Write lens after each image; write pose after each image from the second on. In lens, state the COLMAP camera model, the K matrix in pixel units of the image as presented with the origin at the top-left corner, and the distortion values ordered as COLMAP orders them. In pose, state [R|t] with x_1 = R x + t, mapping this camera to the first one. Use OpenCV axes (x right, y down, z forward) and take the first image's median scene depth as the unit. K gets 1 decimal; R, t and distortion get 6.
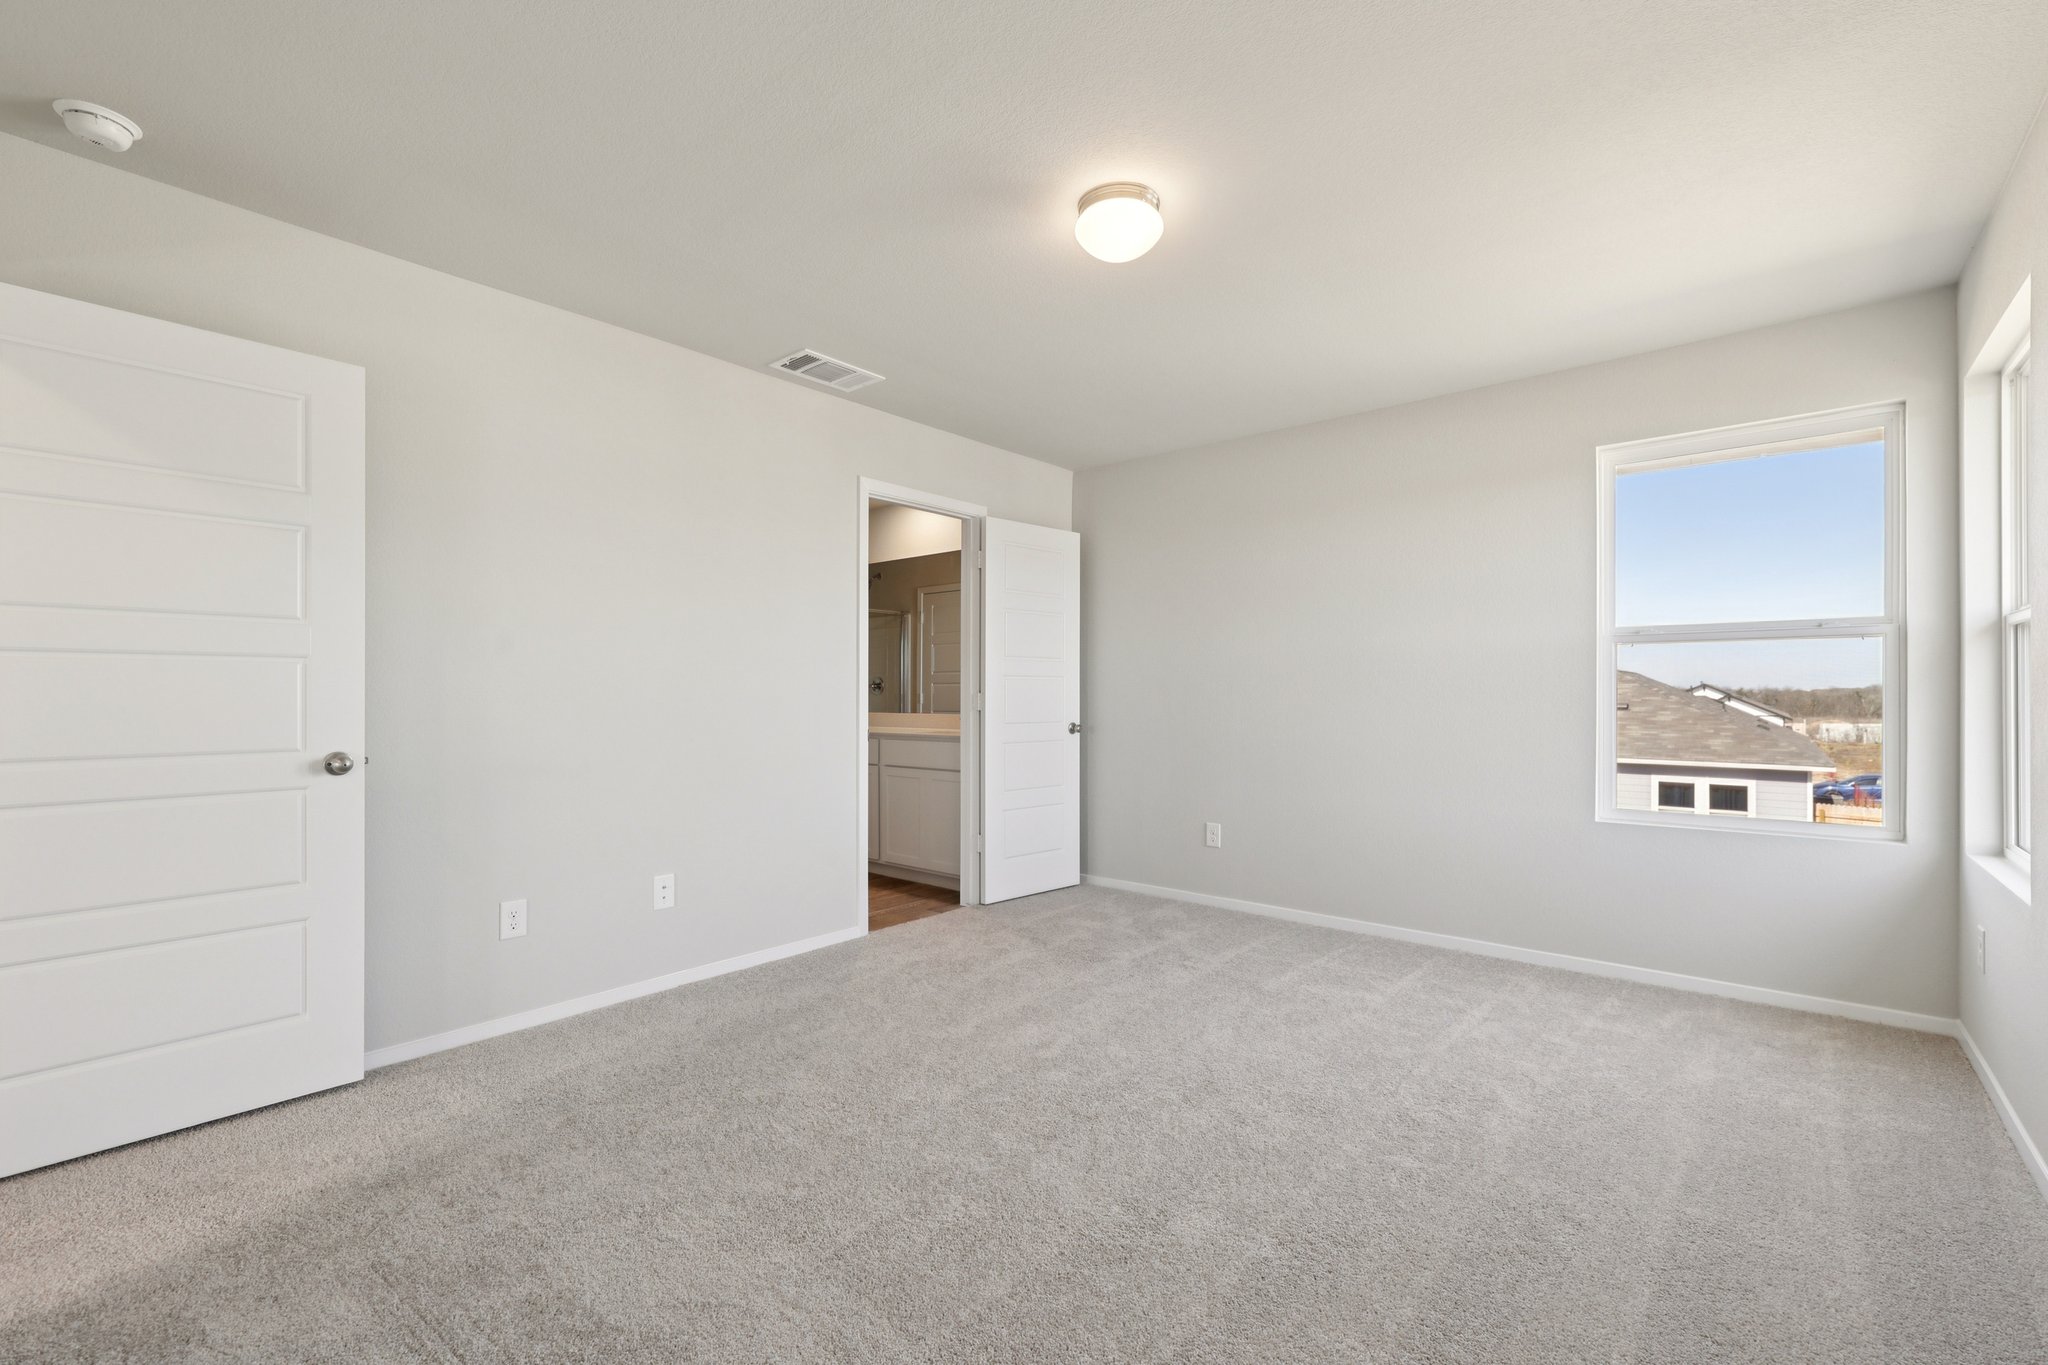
lens RADIAL K [[863.7, 0, 1022.5], [0, 863.7, 689.5], [0, 0, 1]] dist [-0.003373, -0.000810]
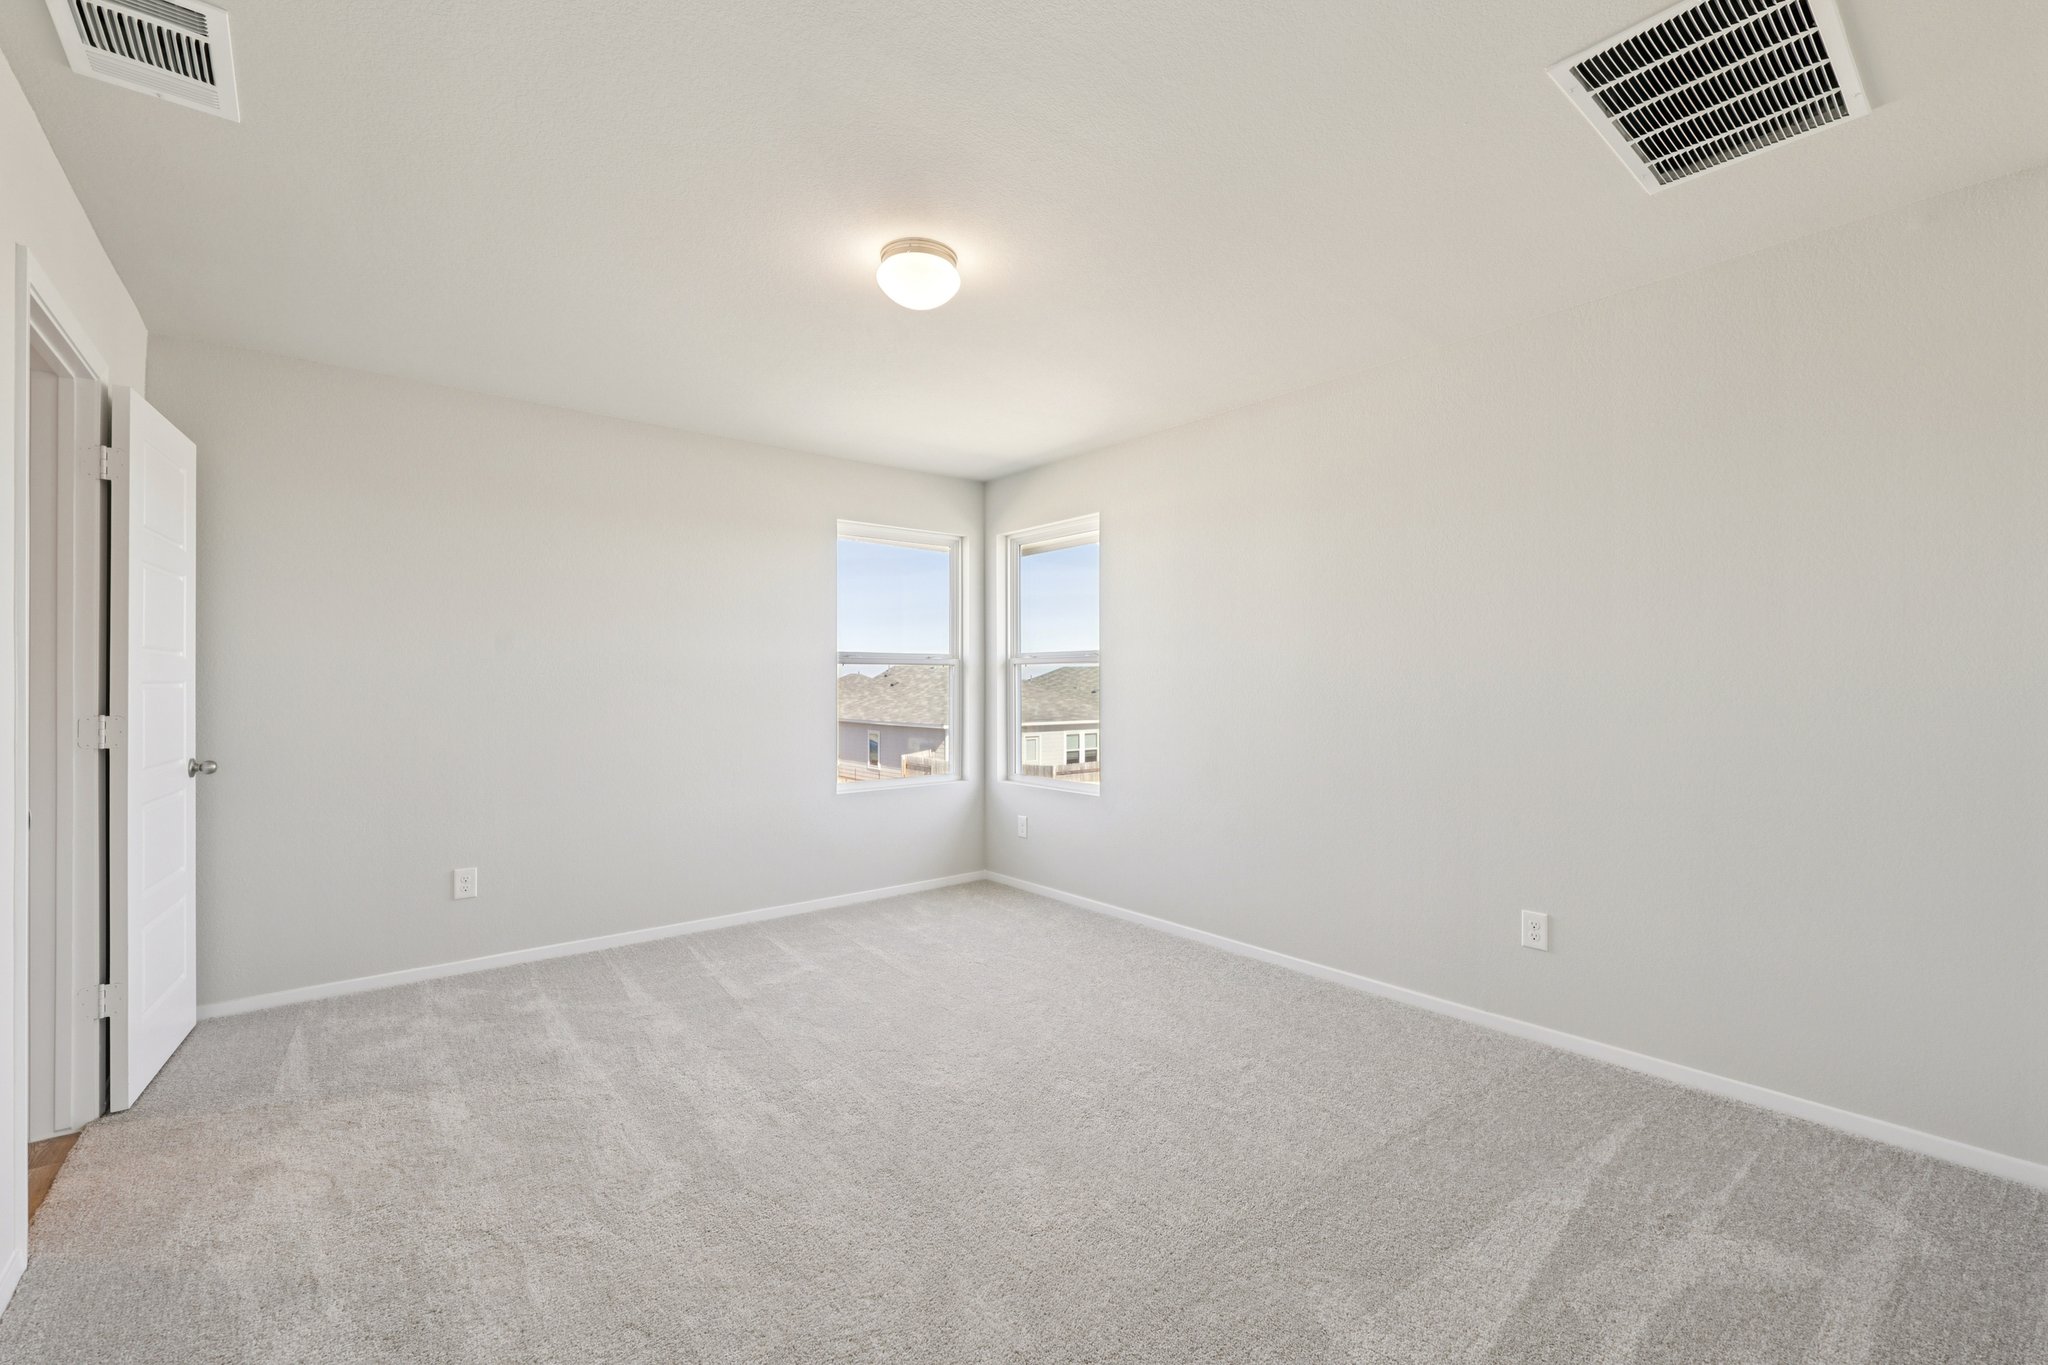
lens RADIAL K [[863.7, 0, 1016.0], [0, 863.7, 680.0], [0, 0, 1]] dist [-0.003373, -0.000810]
pose [[0.172117, 0.007077, 0.985051, -0.609647], [-0.001231, 0.999975, -0.006969, -0.016965], [-0.985076, -0.000013, 0.172121, 0.473768]]
